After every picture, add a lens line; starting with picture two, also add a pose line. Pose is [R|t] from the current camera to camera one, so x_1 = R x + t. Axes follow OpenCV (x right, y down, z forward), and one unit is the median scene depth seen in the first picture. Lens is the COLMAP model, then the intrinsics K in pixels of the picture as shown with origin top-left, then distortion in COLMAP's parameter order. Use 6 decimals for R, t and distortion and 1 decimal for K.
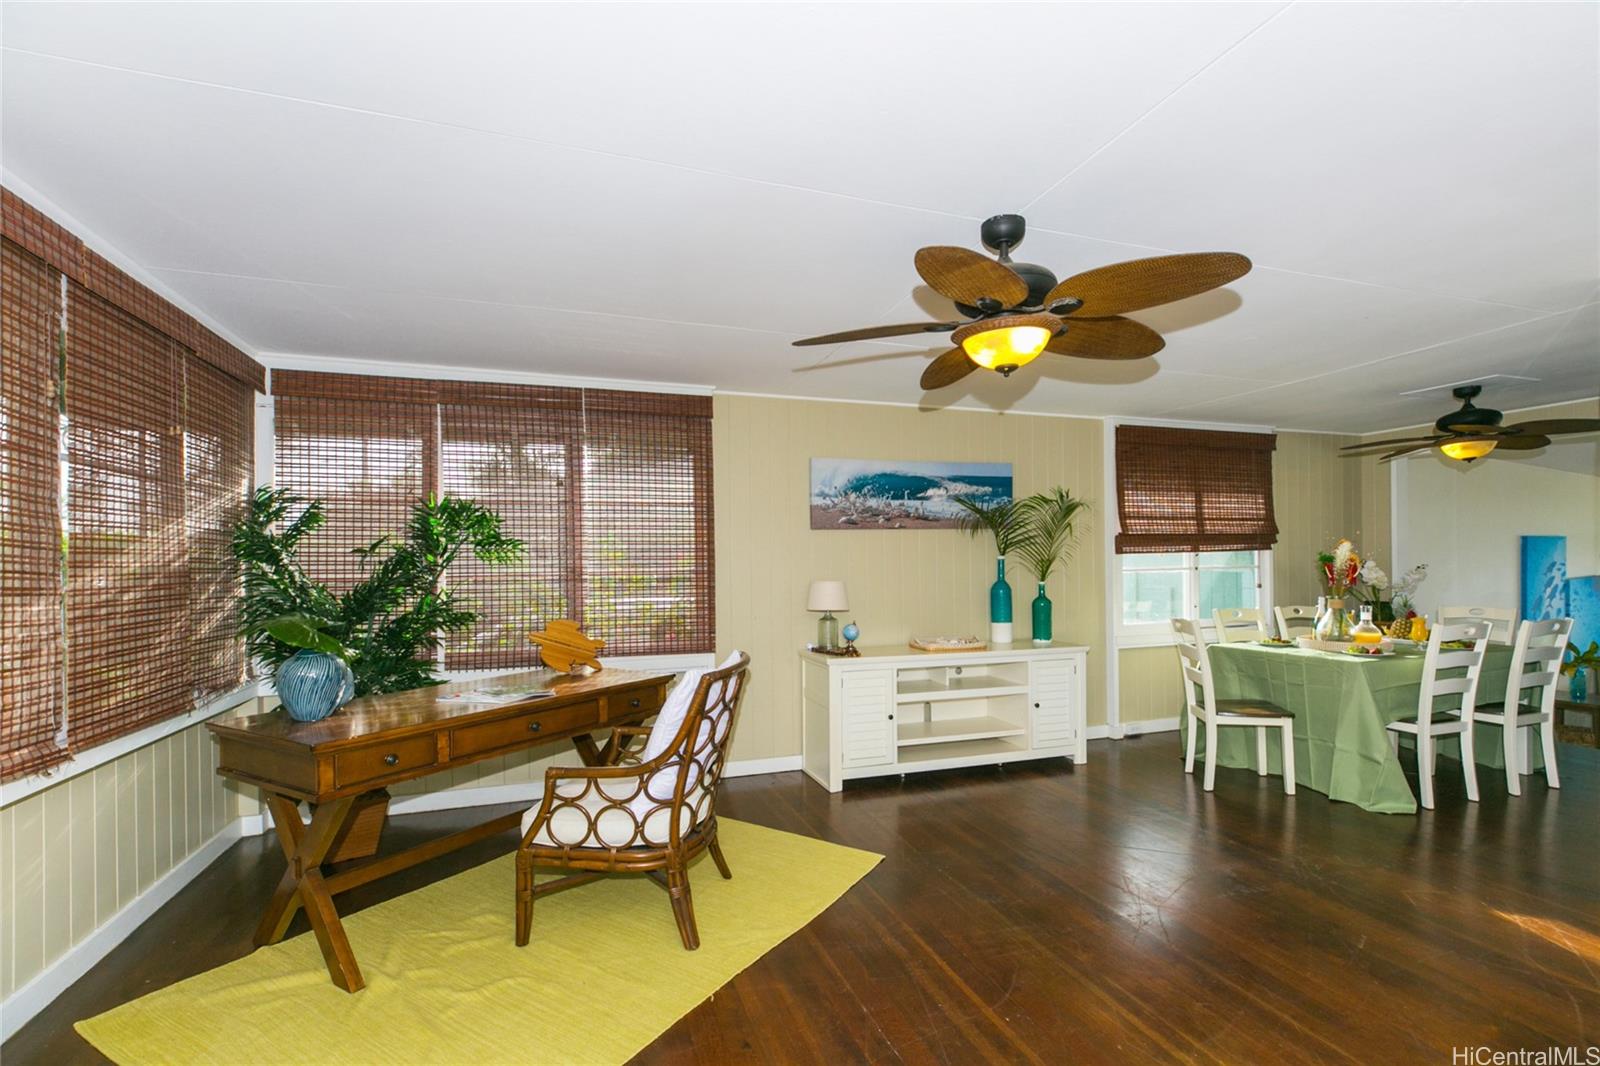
lens RADIAL K [[715.3, 0, 790.8], [0, 715.3, 557.6], [0, 0, 1]] dist [-0.002260, -0.001509]
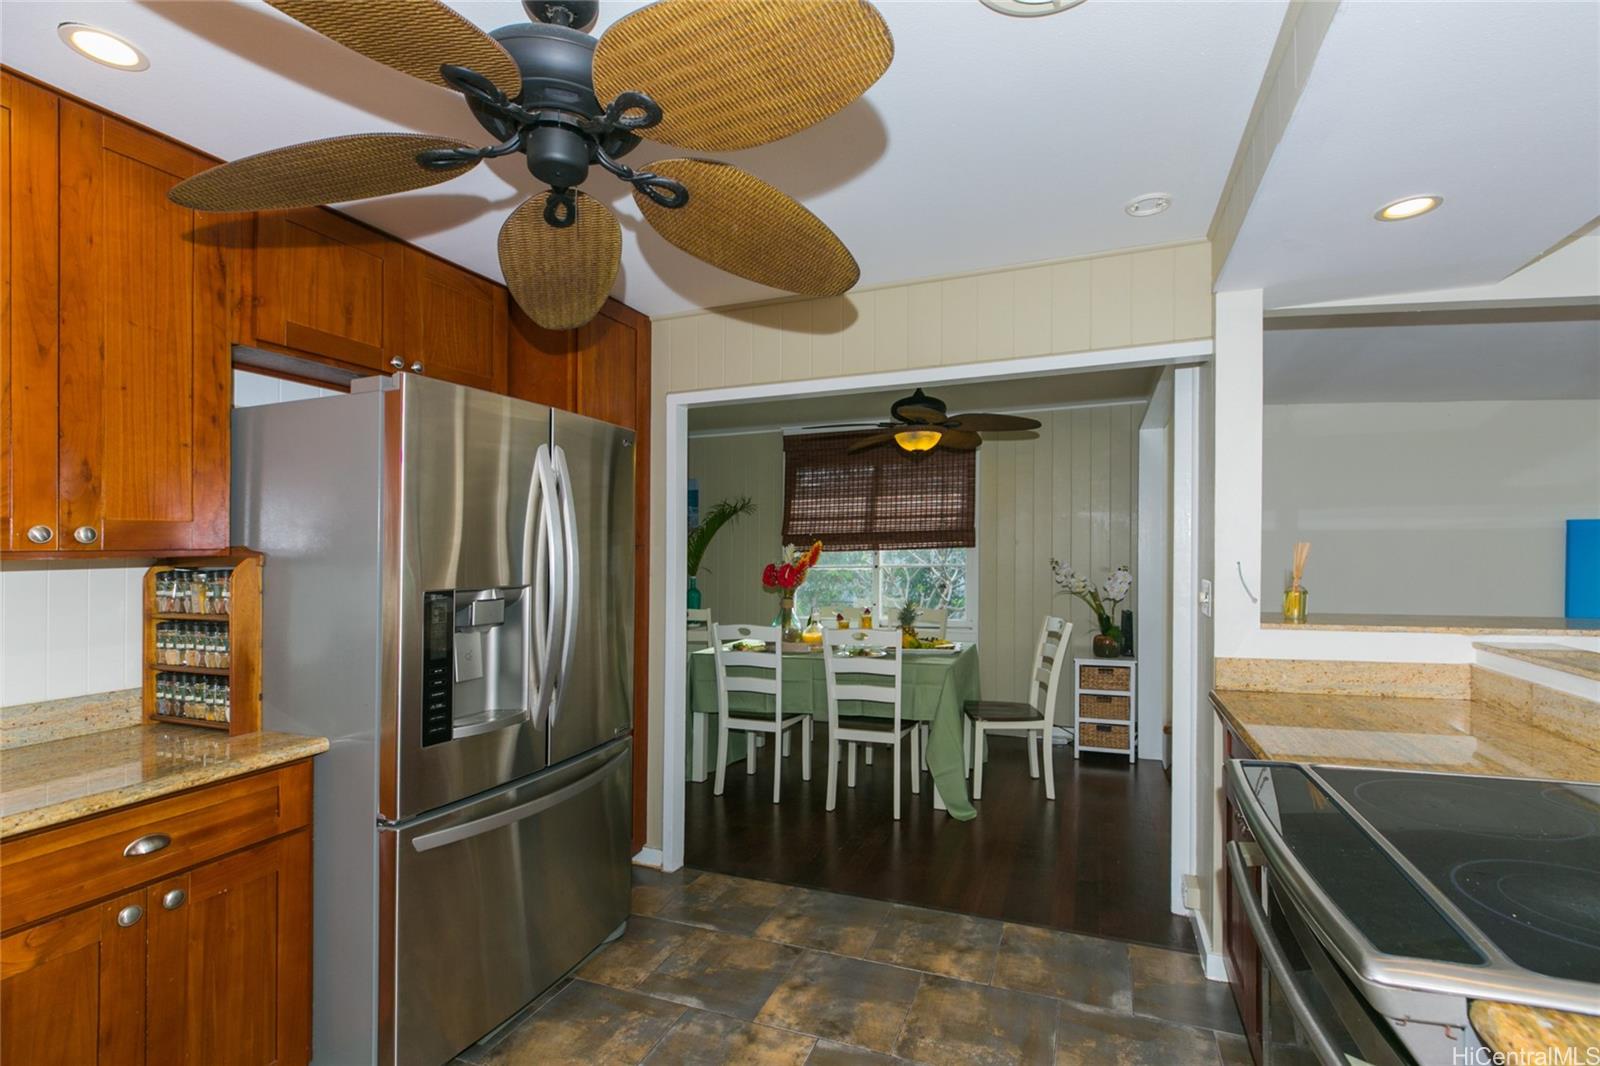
lens RADIAL K [[715.3, 0, 809.5], [0, 715.3, 543.4], [0, 0, 1]] dist [-0.002260, -0.001509]
pose [[0.782101, -0.007011, -0.623112, 1.148831], [0.004420, 0.999974, -0.005704, -0.011383], [0.623136, 0.001706, 0.782112, 0.133783]]
